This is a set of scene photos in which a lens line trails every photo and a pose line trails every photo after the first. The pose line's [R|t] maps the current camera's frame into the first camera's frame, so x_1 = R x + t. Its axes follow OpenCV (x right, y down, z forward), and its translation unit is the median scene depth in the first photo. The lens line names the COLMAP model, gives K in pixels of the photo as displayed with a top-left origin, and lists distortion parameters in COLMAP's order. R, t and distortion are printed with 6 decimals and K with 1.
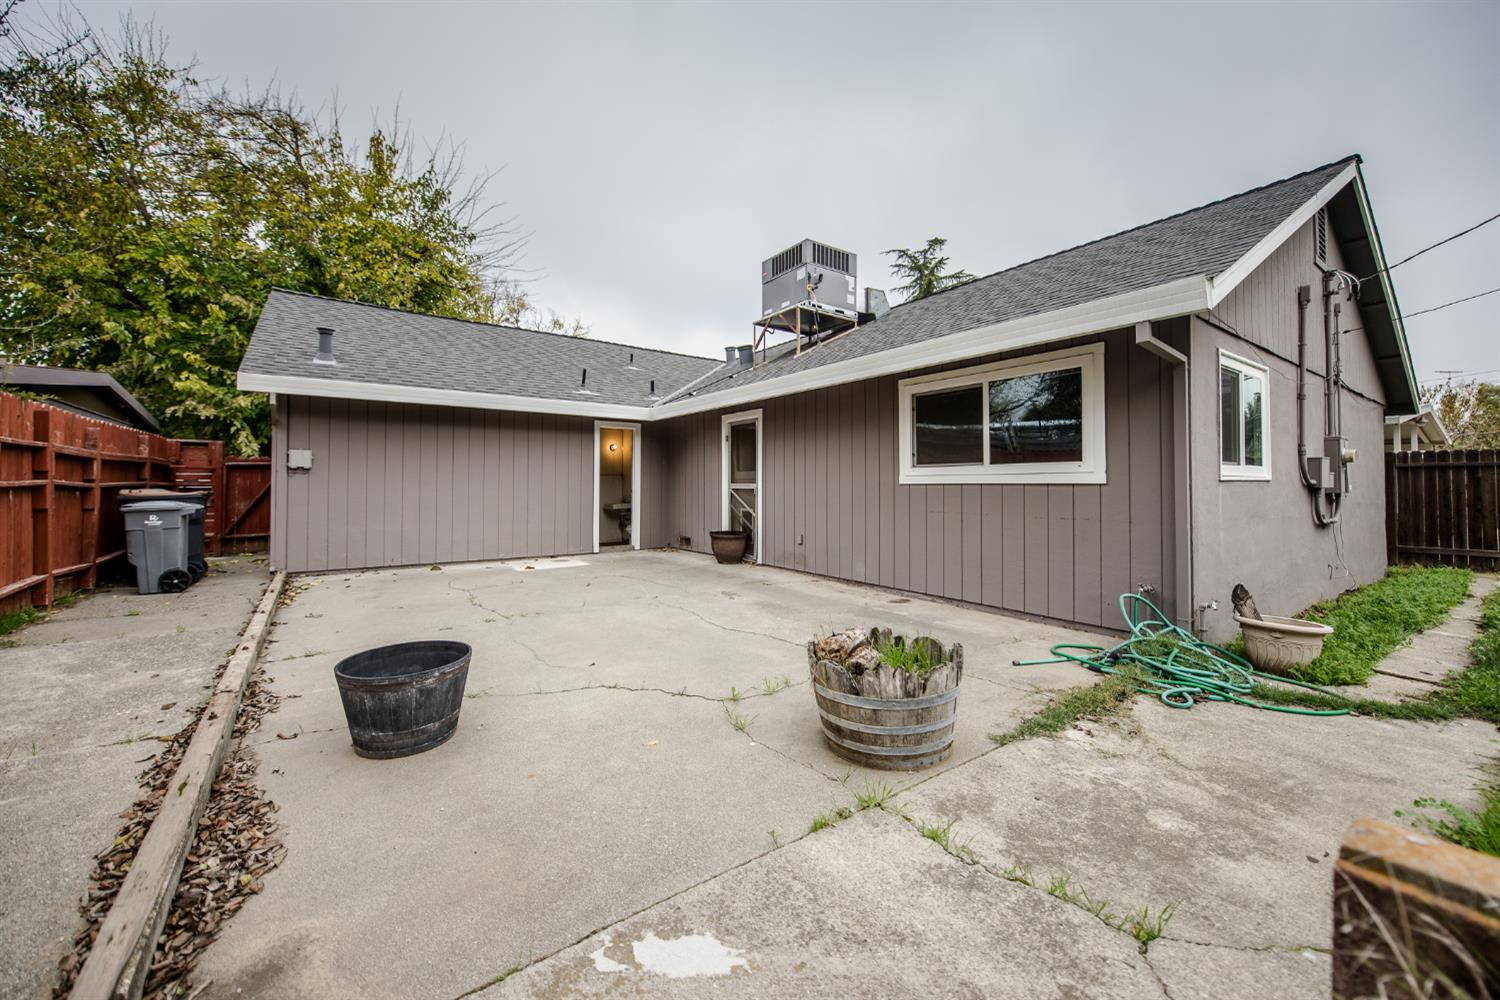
lens RADIAL K [[585.3, 0, 752.8], [0, 585.3, 488.6], [0, 0, 1]] dist [-0.009735, -0.001312]
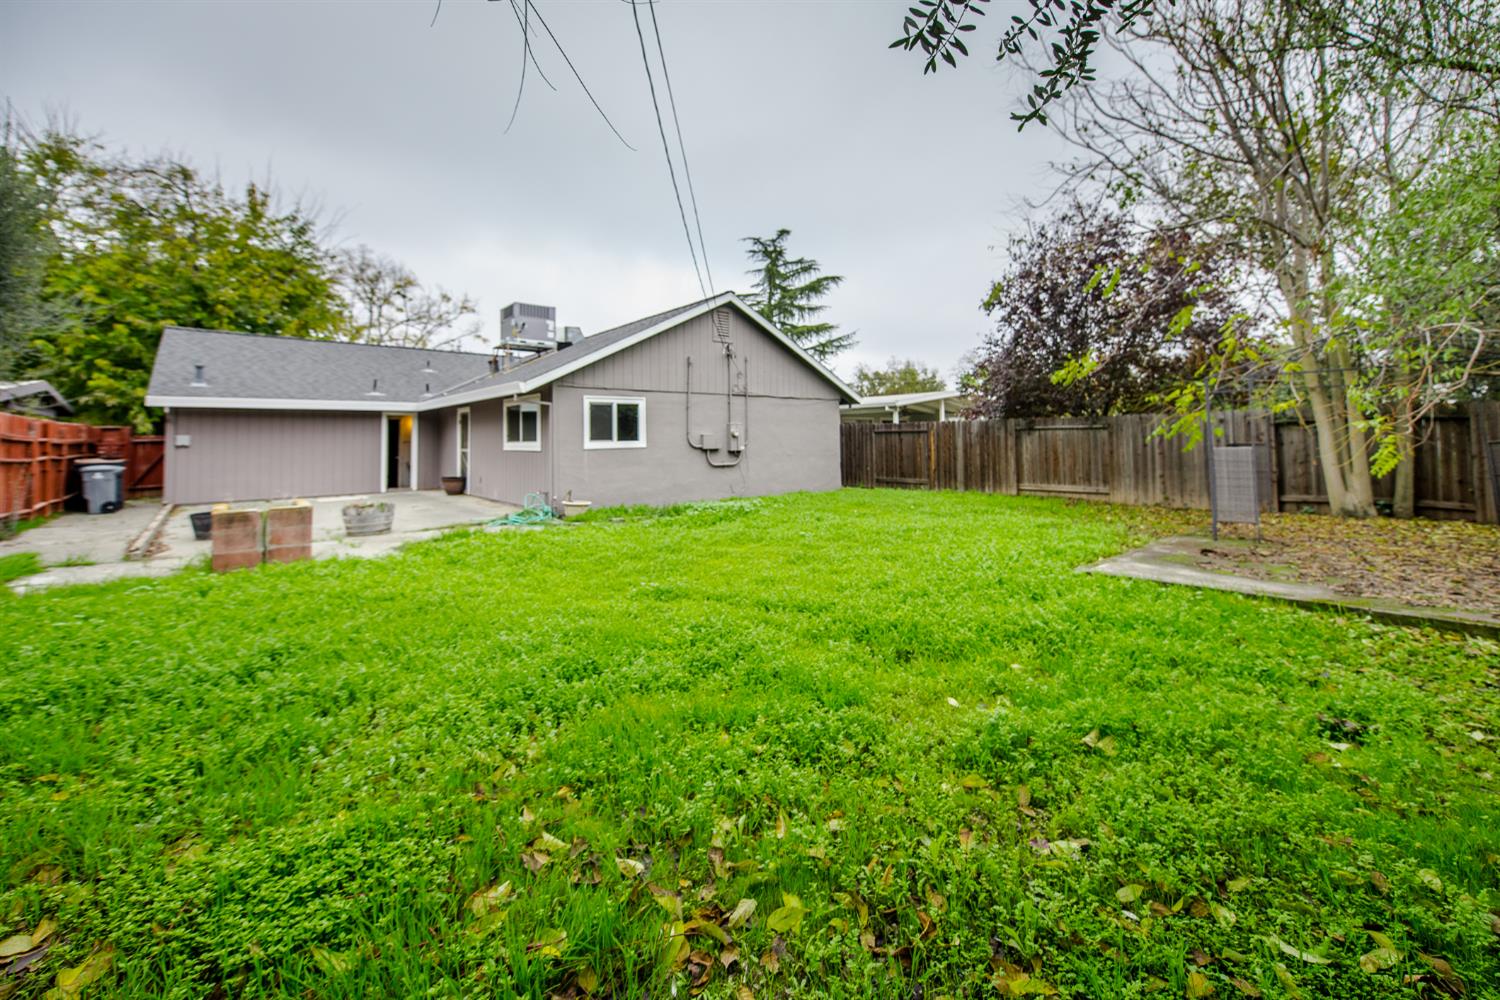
lens RADIAL K [[585.3, 0, 754.2], [0, 585.3, 424.0], [0, 0, 1]] dist [-0.009735, -0.001312]
pose [[0.993795, -0.011862, 0.110593, 0.548333], [0.015132, 0.999471, -0.028779, -0.016891], [-0.110193, 0.030274, 0.993449, -0.685682]]
